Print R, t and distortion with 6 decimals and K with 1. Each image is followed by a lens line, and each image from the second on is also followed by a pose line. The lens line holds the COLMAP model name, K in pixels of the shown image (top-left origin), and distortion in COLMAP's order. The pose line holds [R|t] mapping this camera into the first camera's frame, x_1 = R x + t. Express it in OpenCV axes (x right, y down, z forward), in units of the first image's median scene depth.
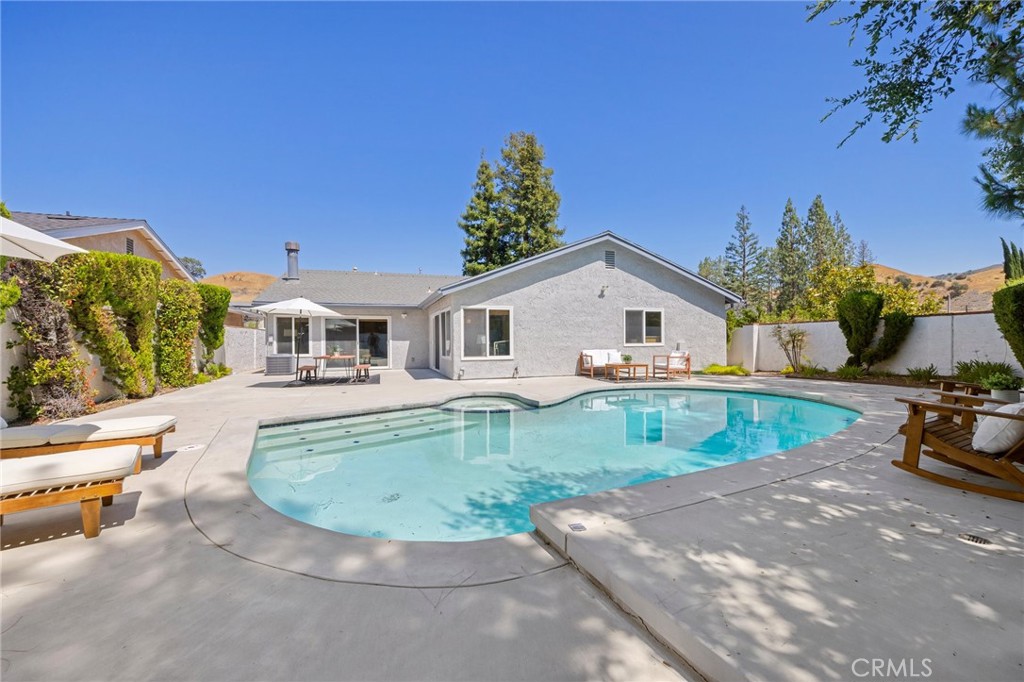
lens RADIAL K [[405.0, 0, 508.1], [0, 405.0, 343.1], [0, 0, 1]] dist [-0.002301, 0.000234]
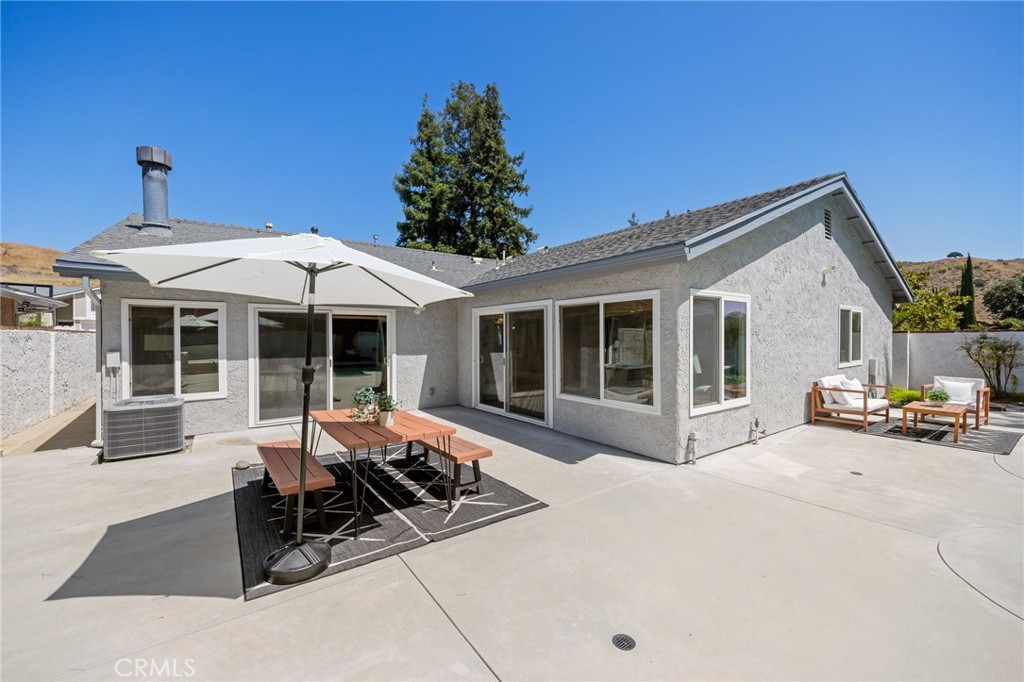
lens RADIAL K [[405.0, 0, 505.4], [0, 405.0, 340.4], [0, 0, 1]] dist [-0.002301, 0.000234]
pose [[0.953294, 0.001427, 0.302041, -0.163815], [-0.001482, 0.999999, -0.000046, -0.013925], [-0.302041, -0.000403, 0.953295, 0.244267]]
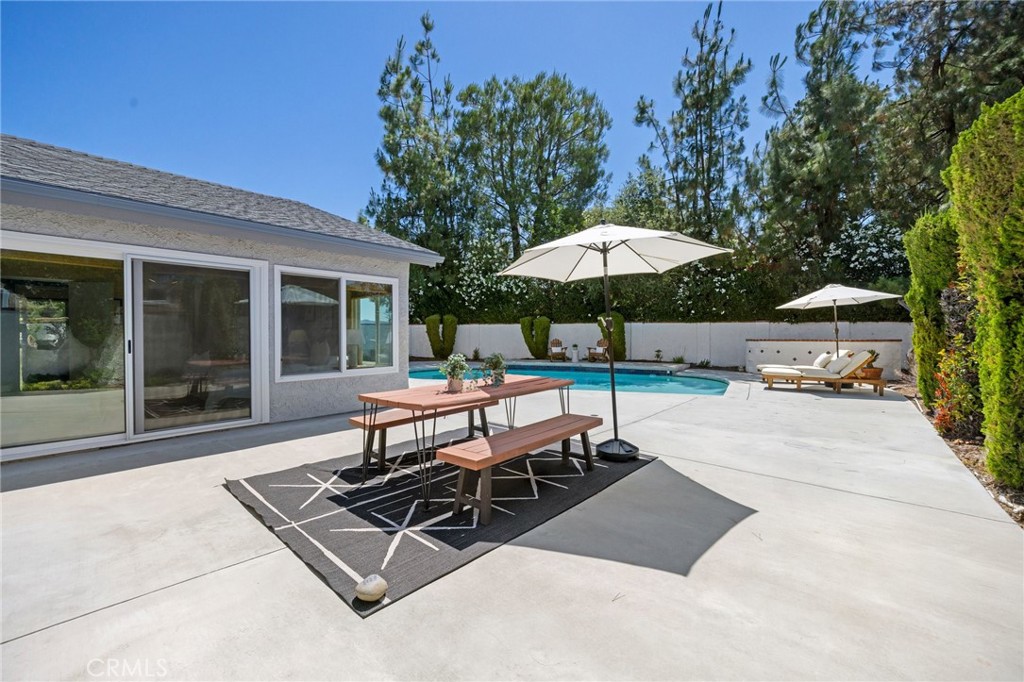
lens RADIAL K [[405.0, 0, 502.6], [0, 405.0, 336.2], [0, 0, 1]] dist [-0.002301, 0.000234]
pose [[-0.475695, 0.003592, 0.879603, -0.320989], [0.010303, 0.999946, 0.001489, 0.001300], [-0.879550, 0.009771, -0.475706, 0.512581]]
